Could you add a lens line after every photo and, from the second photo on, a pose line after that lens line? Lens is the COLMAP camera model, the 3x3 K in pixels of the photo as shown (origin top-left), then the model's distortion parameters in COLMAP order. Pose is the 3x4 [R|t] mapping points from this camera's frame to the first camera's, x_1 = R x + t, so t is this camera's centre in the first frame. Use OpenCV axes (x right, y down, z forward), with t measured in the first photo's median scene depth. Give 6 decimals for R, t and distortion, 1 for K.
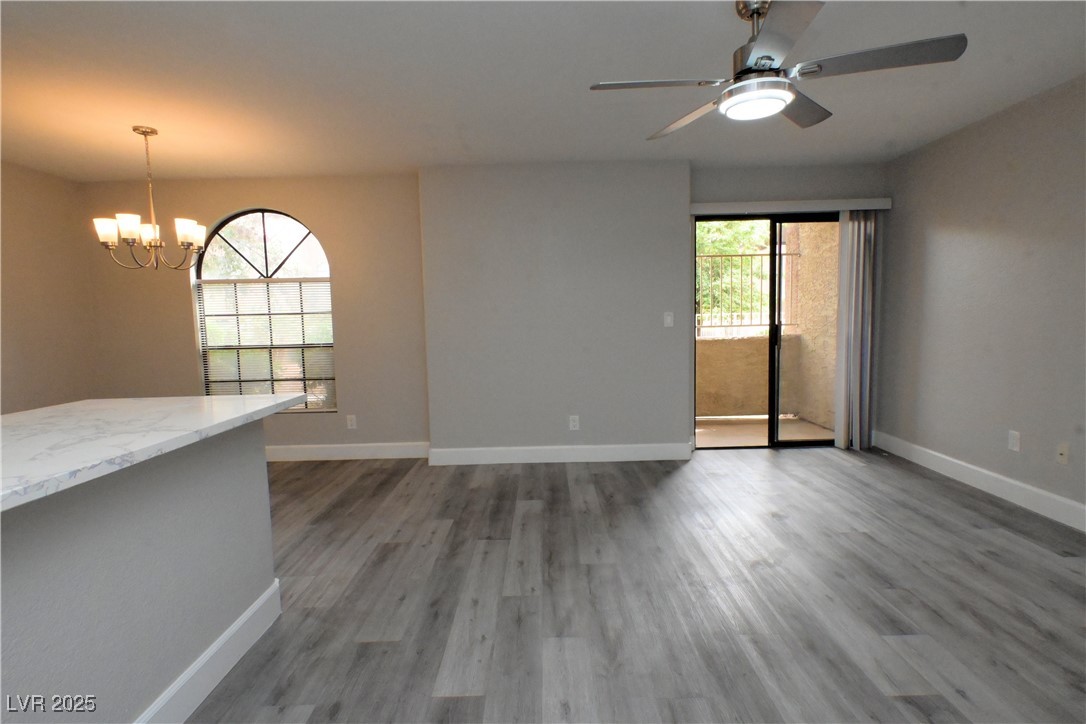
lens RADIAL K [[532.4, 0, 545.4], [0, 532.4, 365.2], [0, 0, 1]] dist [-0.005328, 0.001315]
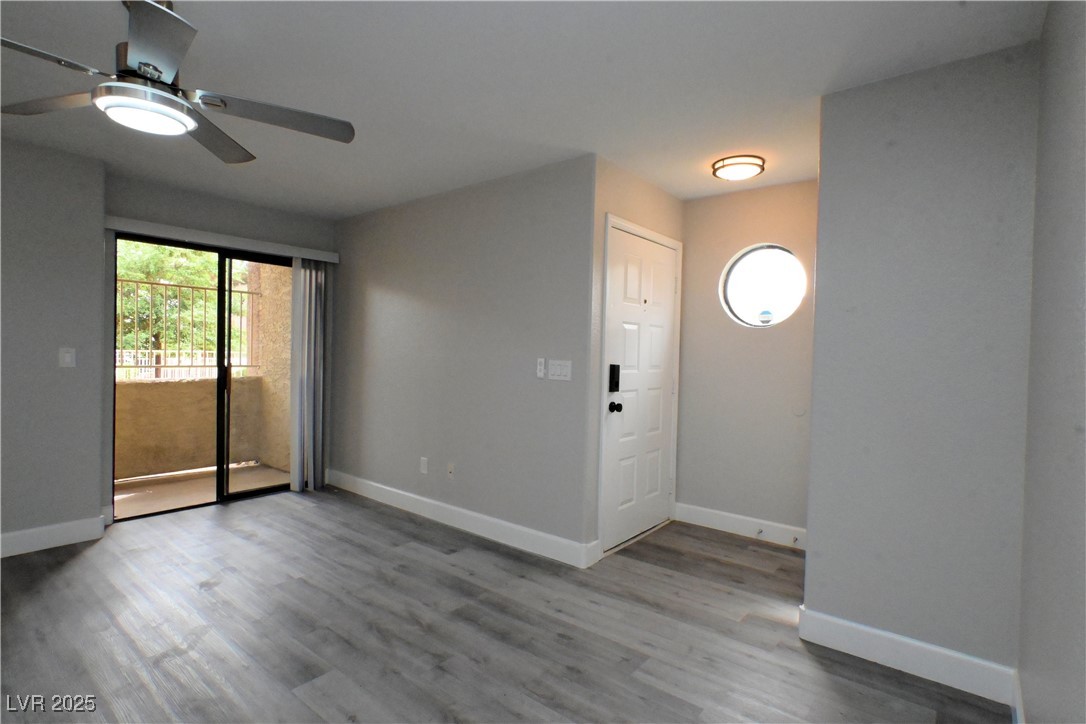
lens RADIAL K [[532.4, 0, 549.9], [0, 532.4, 360.3], [0, 0, 1]] dist [-0.005328, 0.001315]
pose [[0.622342, 0.028580, 0.782223, 0.073414], [0.036457, 0.997190, -0.065440, -0.007323], [-0.781896, 0.069244, 0.619552, -0.009889]]
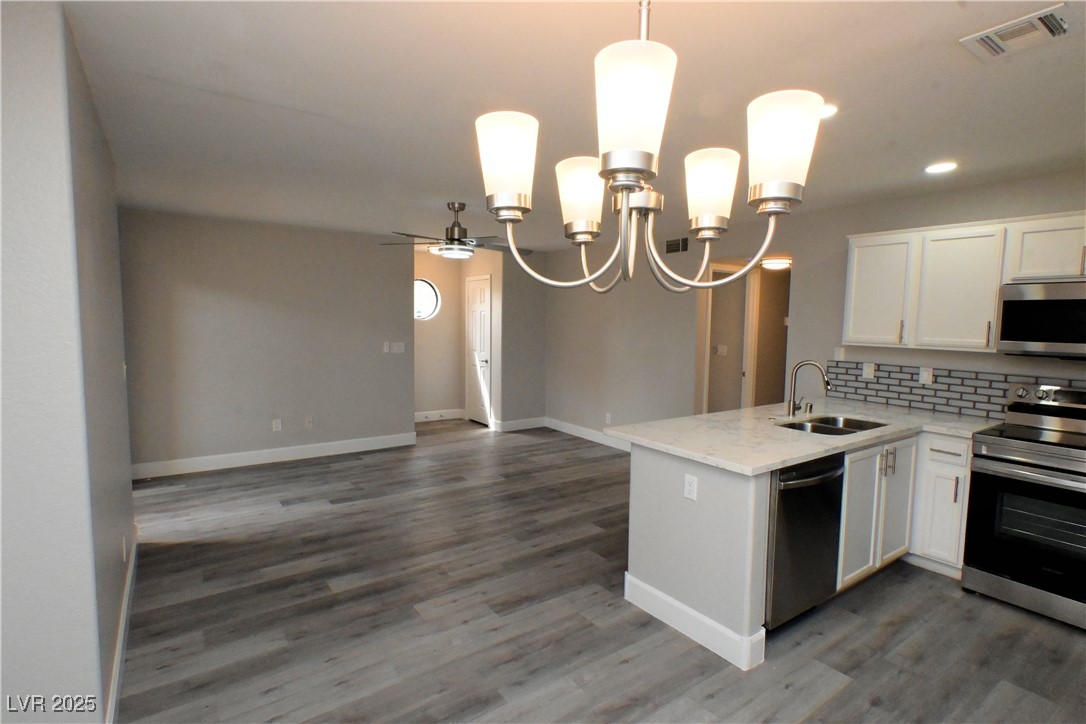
lens RADIAL K [[532.4, 0, 548.9], [0, 532.4, 364.0], [0, 0, 1]] dist [-0.005328, 0.001315]
pose [[-0.584840, -0.053747, 0.809366, -0.783854], [0.075289, 0.989898, 0.120139, -0.149648], [-0.807647, 0.131198, -0.574886, 1.012745]]
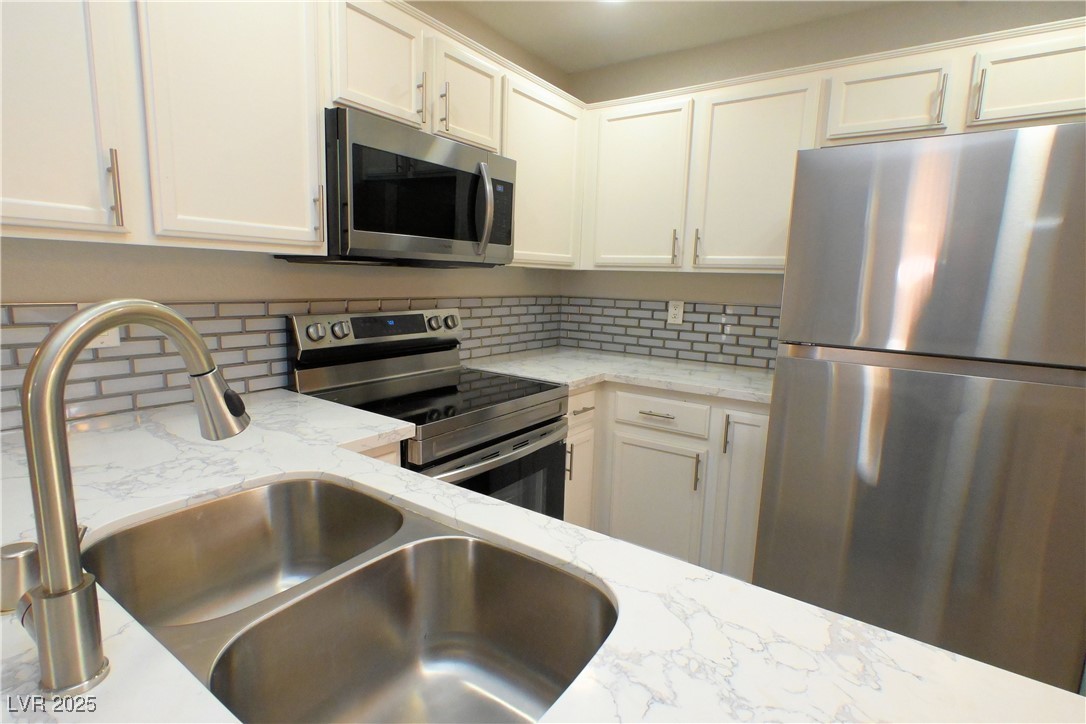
lens RADIAL K [[532.4, 0, 539.5], [0, 532.4, 366.0], [0, 0, 1]] dist [-0.005328, 0.001315]
pose [[-0.567269, 0.143064, -0.811011, -0.300678], [-0.097173, 0.966288, 0.238423, -0.051222], [0.817780, 0.214058, -0.534243, 0.368454]]
